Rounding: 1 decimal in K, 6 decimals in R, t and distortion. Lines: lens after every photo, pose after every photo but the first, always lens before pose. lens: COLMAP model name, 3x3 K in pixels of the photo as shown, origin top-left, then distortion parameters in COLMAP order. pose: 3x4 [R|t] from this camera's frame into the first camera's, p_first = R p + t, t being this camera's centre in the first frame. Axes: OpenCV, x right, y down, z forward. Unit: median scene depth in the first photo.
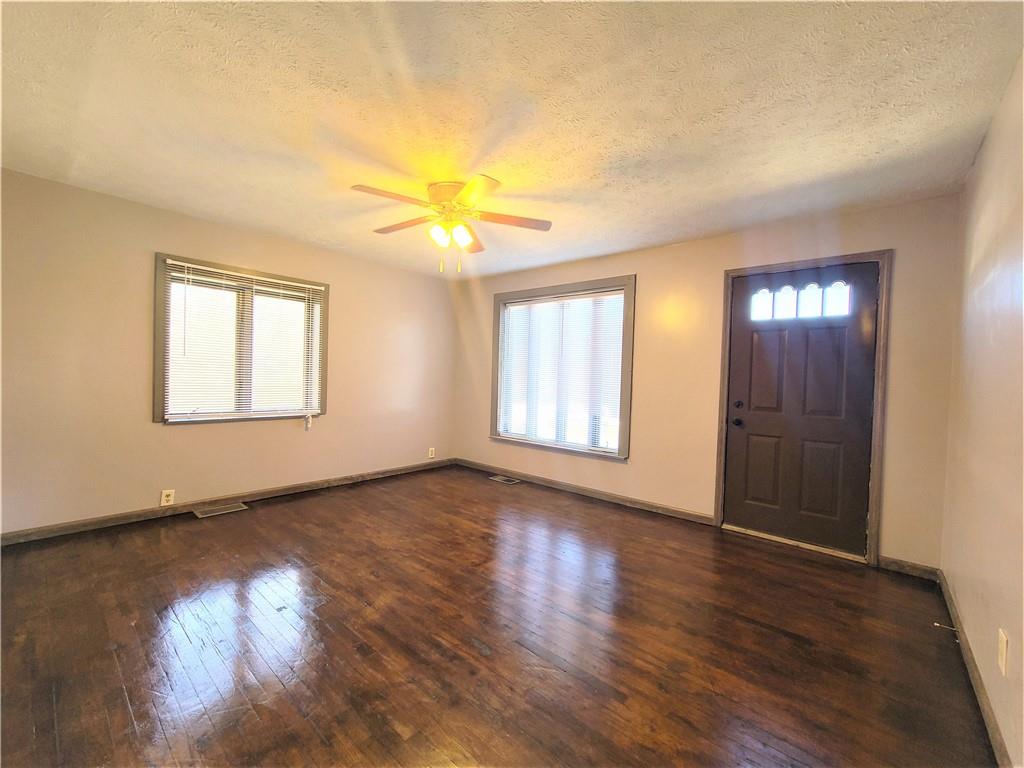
lens RADIAL K [[424.3, 0, 507.4], [0, 424.3, 383.6], [0, 0, 1]] dist [0.001160, -0.000027]
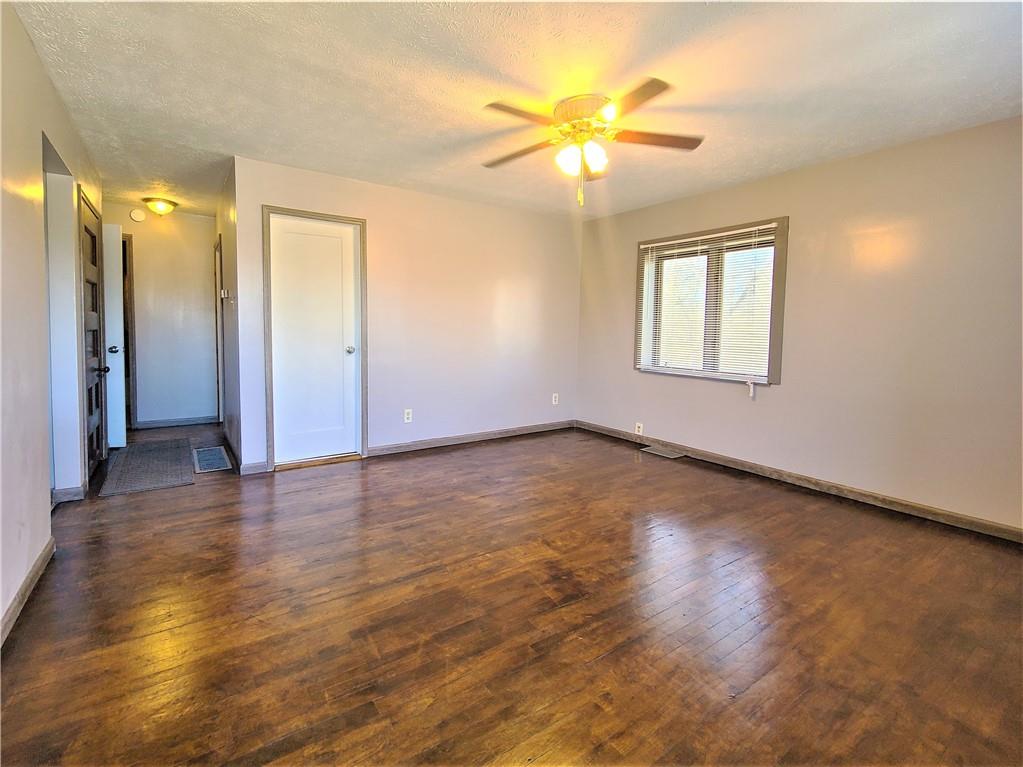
lens RADIAL K [[517.6, 0, 510.7], [0, 517.6, 367.6], [0, 0, 1]] dist [0.000697, -0.000225]
pose [[-0.288679, 0.028505, -0.957002, 0.824265], [-0.047361, 0.997908, 0.044010, 0.029606], [0.956254, 0.058029, -0.286725, 1.065563]]
